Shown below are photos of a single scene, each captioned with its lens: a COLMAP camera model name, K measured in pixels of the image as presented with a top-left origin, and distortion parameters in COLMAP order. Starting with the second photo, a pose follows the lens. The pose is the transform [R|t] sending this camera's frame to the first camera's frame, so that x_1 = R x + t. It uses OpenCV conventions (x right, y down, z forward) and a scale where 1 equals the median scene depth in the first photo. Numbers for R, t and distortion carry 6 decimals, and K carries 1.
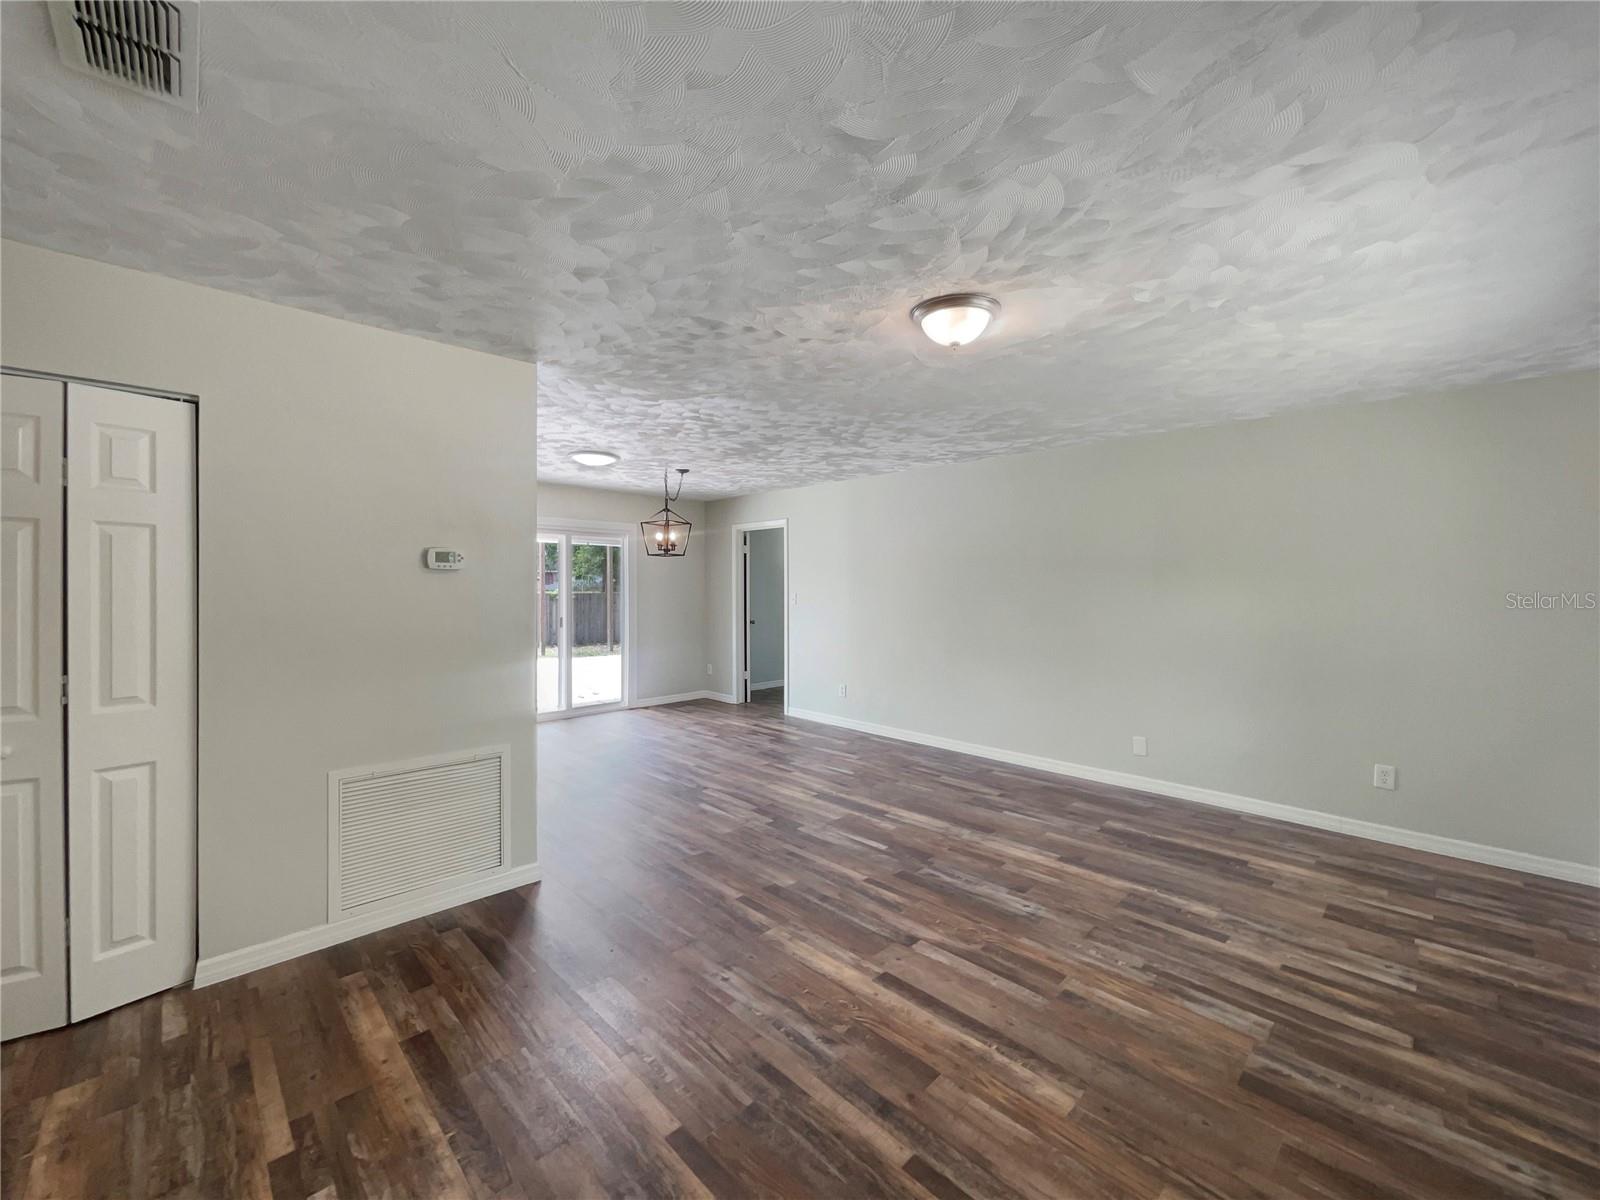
lens RADIAL K [[649.1, 0, 800.0], [0, 649.1, 593.2], [0, 0, 1]] dist [-0.000031, -0.008179]
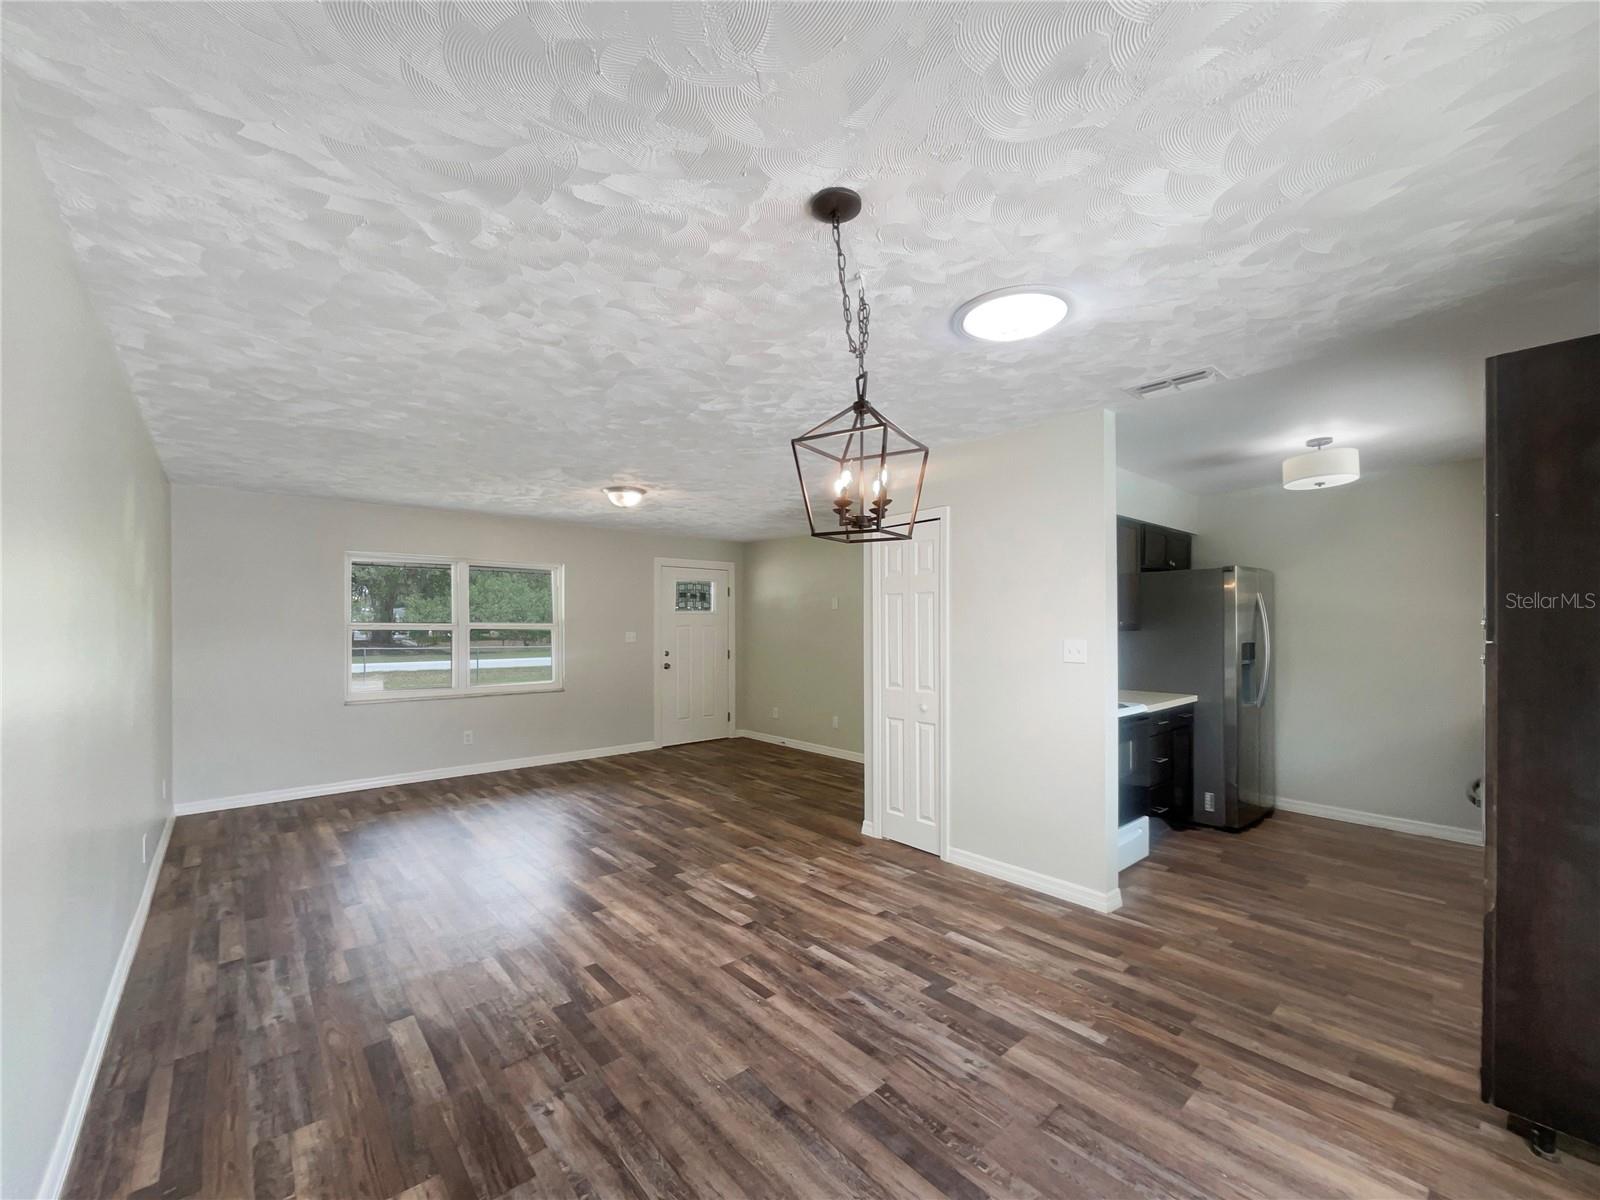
lens RADIAL K [[656.7, 0, 789.9], [0, 656.7, 604.0], [0, 0, 1]] dist [-0.000761, -0.004267]
pose [[-0.997479, 0.003796, 0.070857, -0.423804], [0.001776, 0.999591, -0.028548, -0.016572], [-0.070936, -0.028350, -0.997078, 3.002409]]
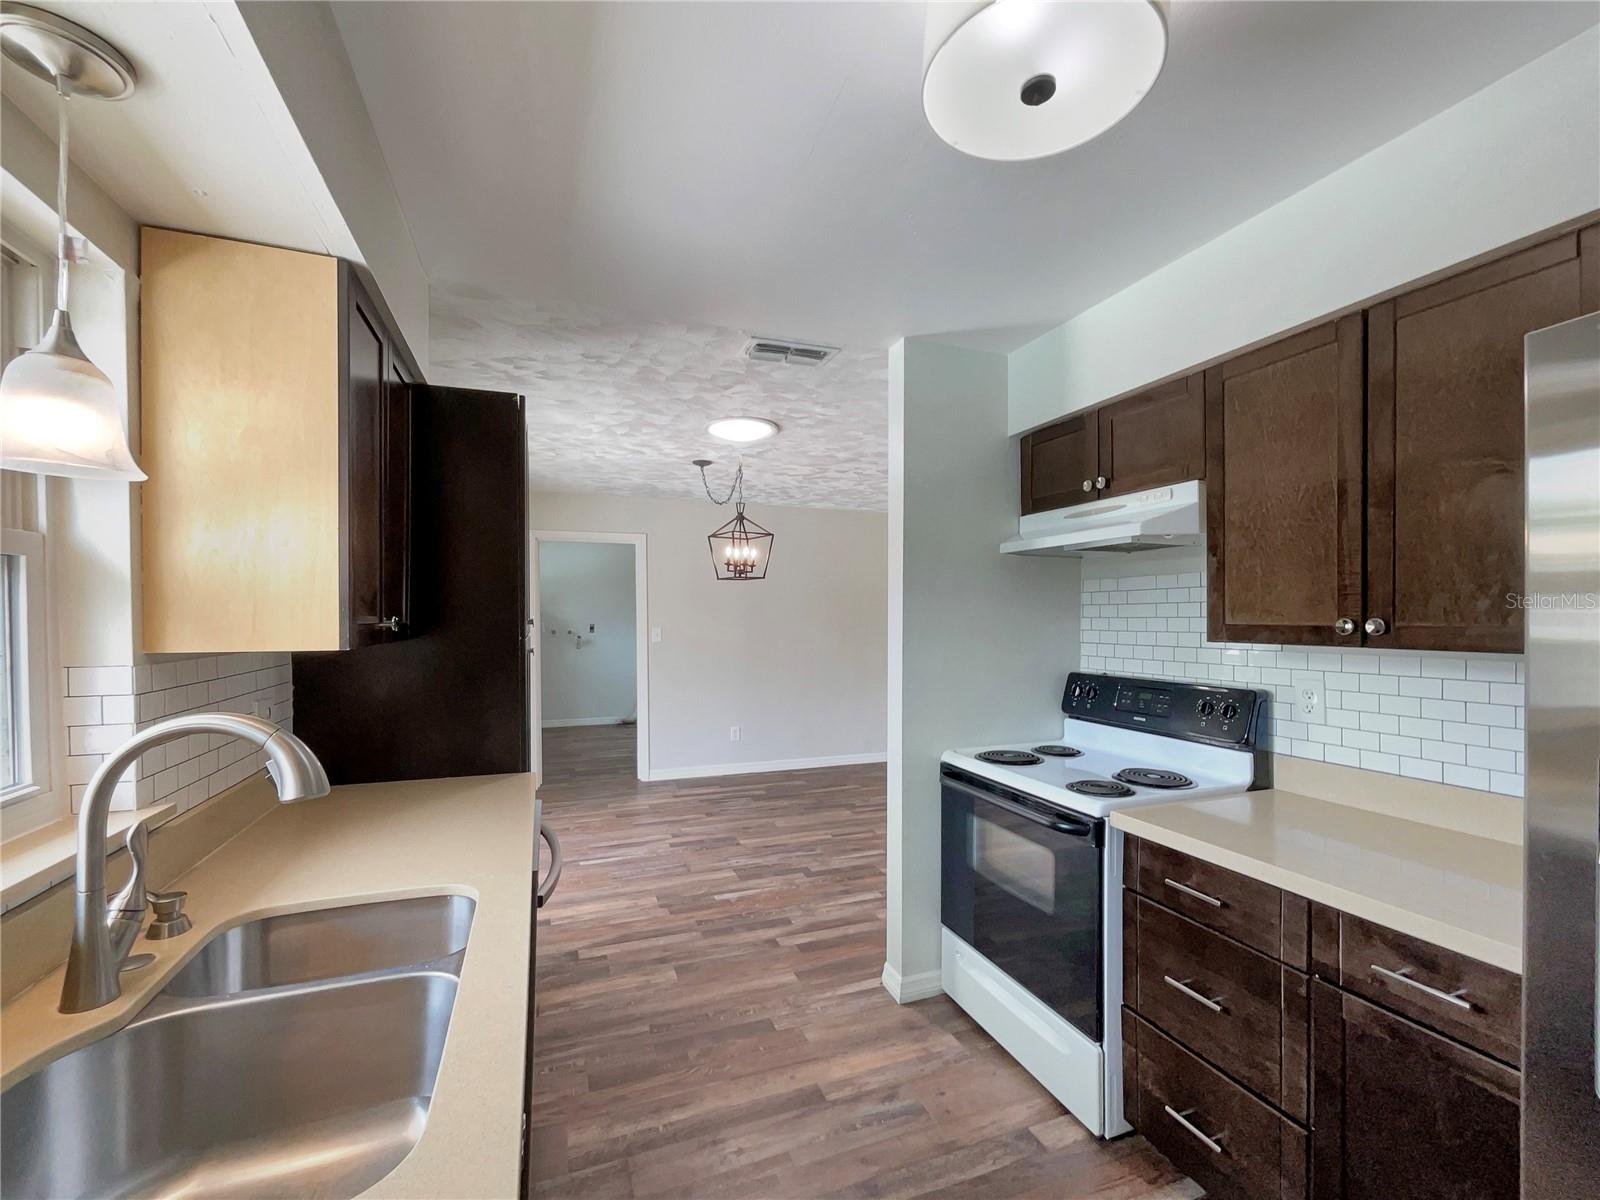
lens RADIAL K [[656.7, 0, 789.9], [0, 656.7, 604.0], [0, 0, 1]] dist [-0.000761, -0.004267]
pose [[0.406881, 0.009269, 0.913434, -1.917226], [0.004865, 0.999912, -0.012313, -0.041558], [-0.913468, 0.009454, 0.406800, 1.426678]]
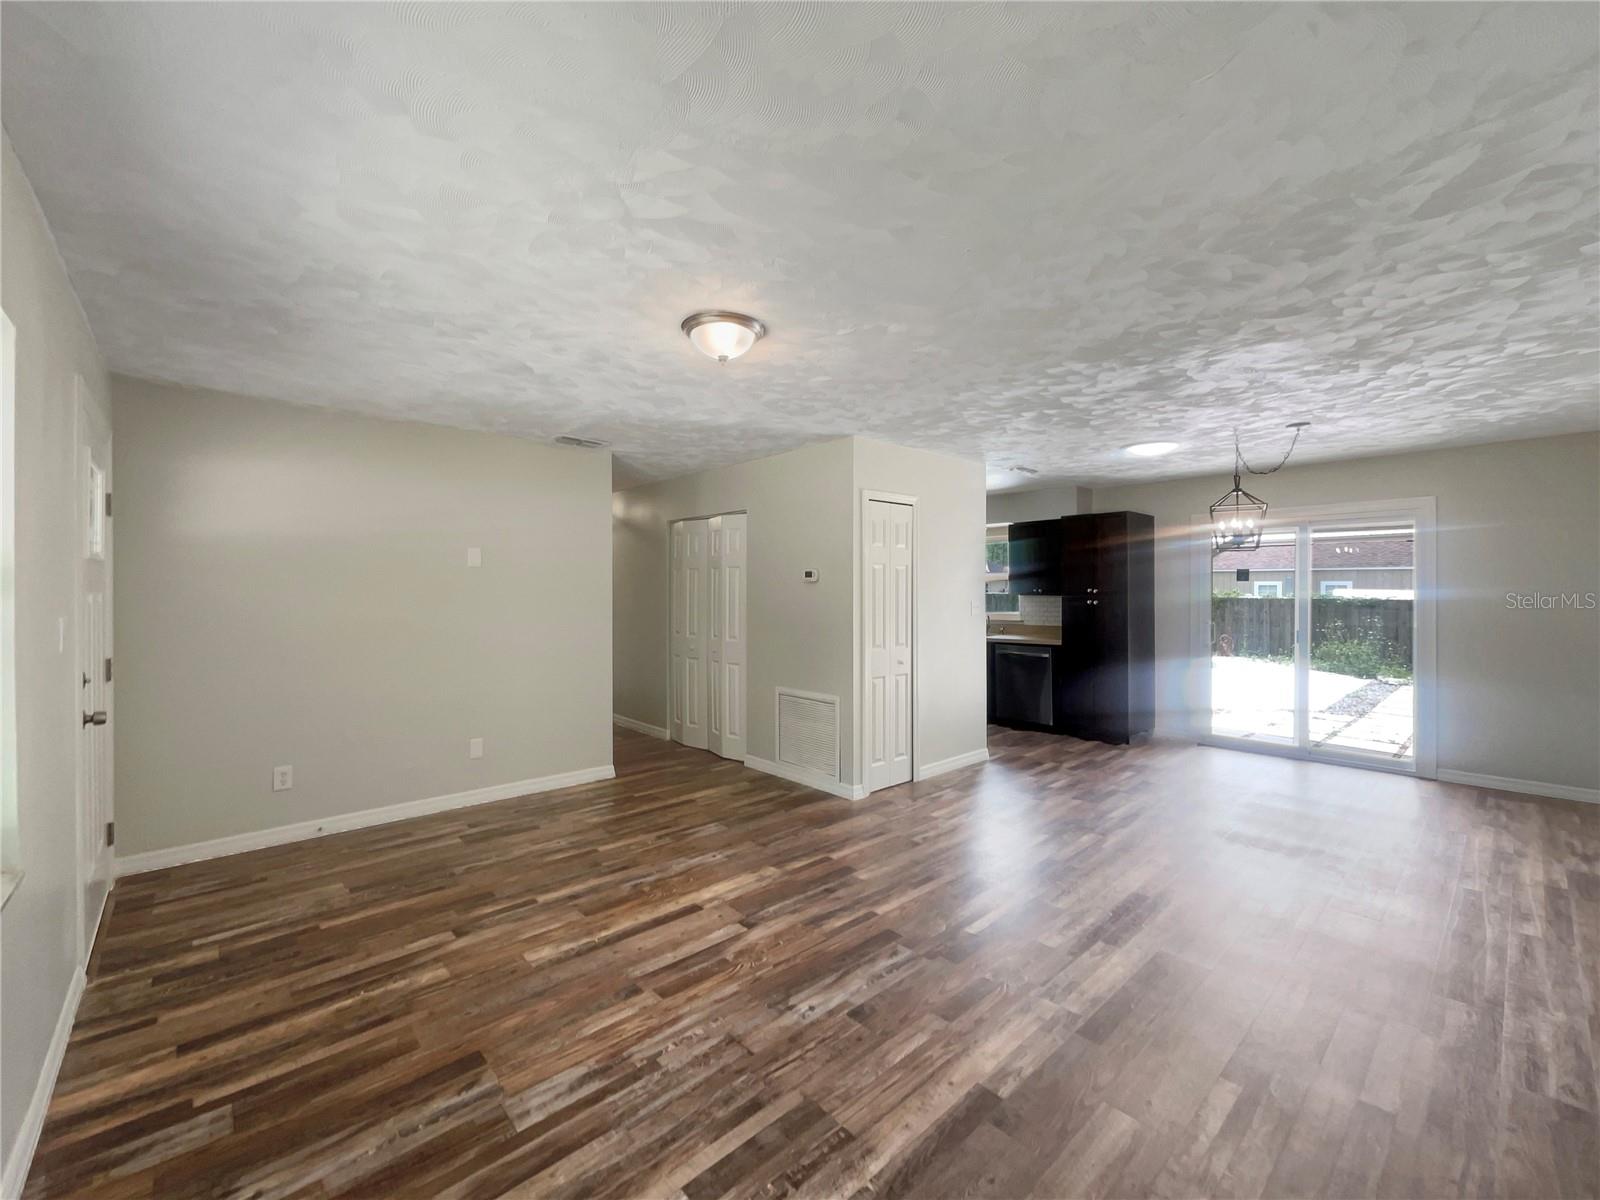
lens RADIAL K [[656.7, 0, 789.9], [0, 656.7, 604.0], [0, 0, 1]] dist [-0.000761, -0.004267]
pose [[-0.049556, 0.020182, -0.998567, 1.268869], [0.002121, 0.999796, 0.020101, -0.019081], [0.998769, -0.001121, -0.049589, 1.145238]]
